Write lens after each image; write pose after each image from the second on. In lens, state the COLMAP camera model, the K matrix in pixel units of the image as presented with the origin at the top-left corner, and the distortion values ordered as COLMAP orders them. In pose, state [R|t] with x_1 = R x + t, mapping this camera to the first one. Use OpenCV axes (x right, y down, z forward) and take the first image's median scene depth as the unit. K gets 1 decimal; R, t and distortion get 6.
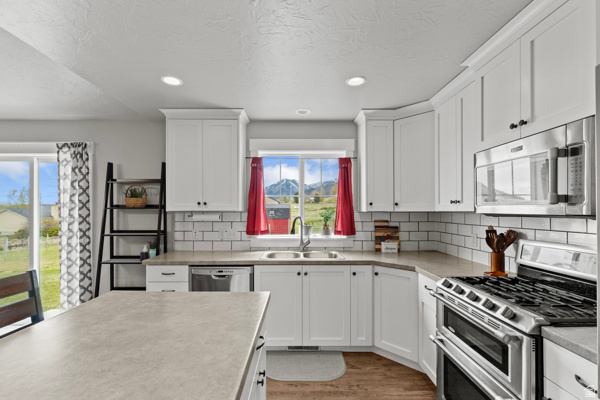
lens RADIAL K [[270.6, 0, 300.2], [0, 270.6, 204.3], [0, 0, 1]] dist [-0.001086, -0.000042]
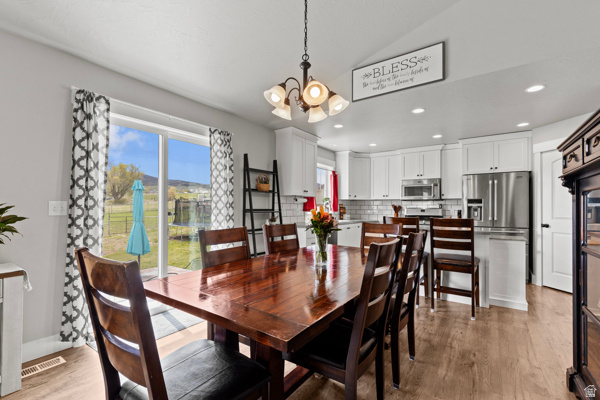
lens RADIAL K [[270.6, 0, 300.2], [0, 270.6, 204.3], [0, 0, 1]] dist [-0.001086, -0.000042]
pose [[0.587961, 0.014962, 0.808751, -1.573906], [-0.024055, 0.999710, -0.001006, 0.073666], [-0.808531, -0.018863, 0.588151, 0.068780]]
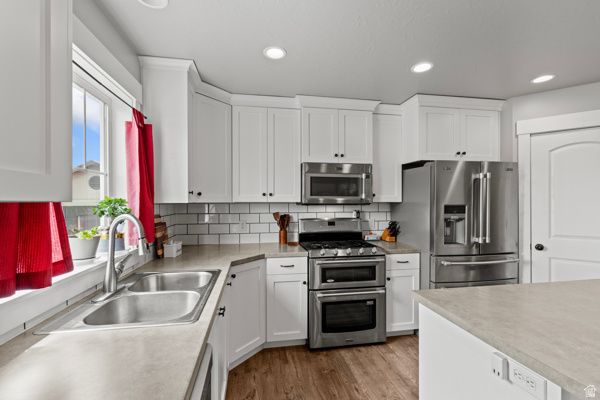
lens RADIAL K [[263.1, 0, 303.3], [0, 263.1, 199.7], [0, 0, 1]] dist [0.000364, -0.000009]
pose [[-0.170605, 0.012665, 0.985258, -0.471890], [-0.018375, 0.999703, -0.016032, 0.023086], [-0.985168, -0.020839, -0.170322, 0.772992]]
